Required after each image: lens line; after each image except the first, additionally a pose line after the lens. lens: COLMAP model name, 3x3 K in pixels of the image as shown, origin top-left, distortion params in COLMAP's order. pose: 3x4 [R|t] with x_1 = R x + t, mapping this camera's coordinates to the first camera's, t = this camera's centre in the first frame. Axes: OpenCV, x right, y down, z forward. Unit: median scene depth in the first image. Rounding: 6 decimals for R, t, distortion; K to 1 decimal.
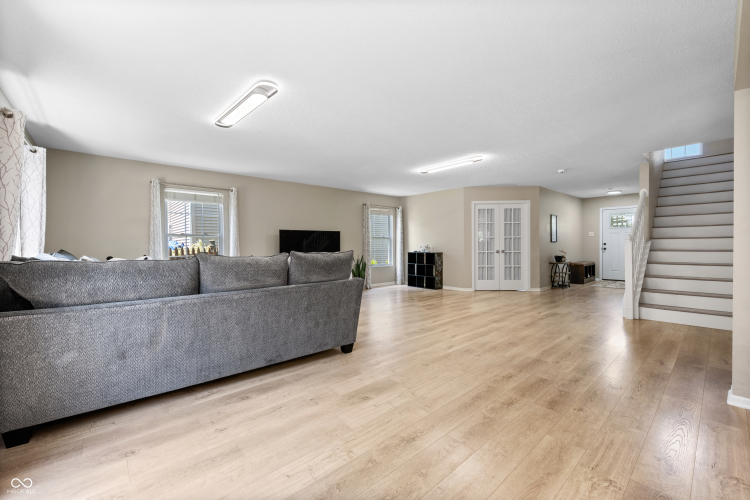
lens RADIAL K [[310.5, 0, 376.2], [0, 310.5, 246.9], [0, 0, 1]] dist [-0.000663, -0.000019]
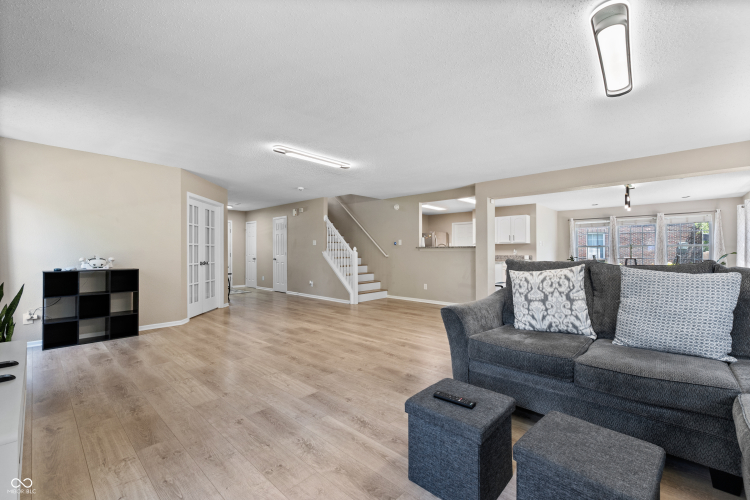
lens RADIAL K [[315.3, 0, 380.1], [0, 315.3, 250.2], [0, 0, 1]] dist [-0.006745, -0.000157]
pose [[-0.101904, 0.012438, 0.994716, -0.672871], [0.011578, 0.999869, -0.011316, -0.006292], [-0.994727, 0.010364, -0.102035, 1.005288]]
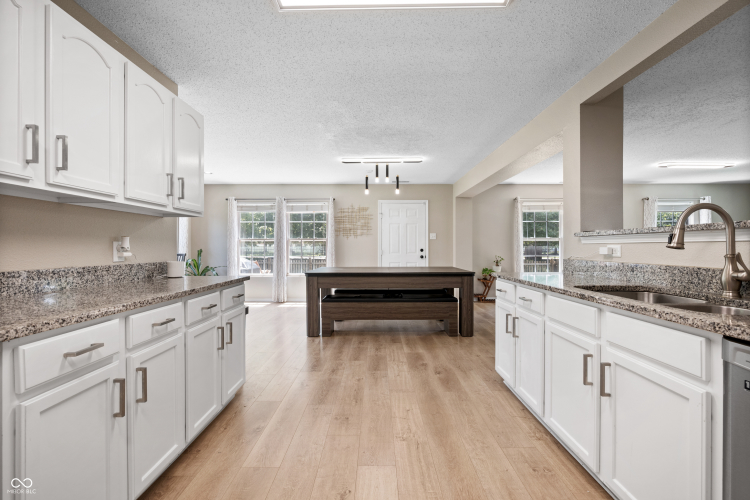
lens RADIAL K [[310.5, 0, 376.2], [0, 310.5, 246.9], [0, 0, 1]] dist [-0.000663, -0.000019]
pose [[-0.673261, 0.005372, -0.739385, 1.237862], [-0.001306, 0.999963, 0.008455, -0.013934], [0.739404, 0.006658, -0.673229, 0.525897]]
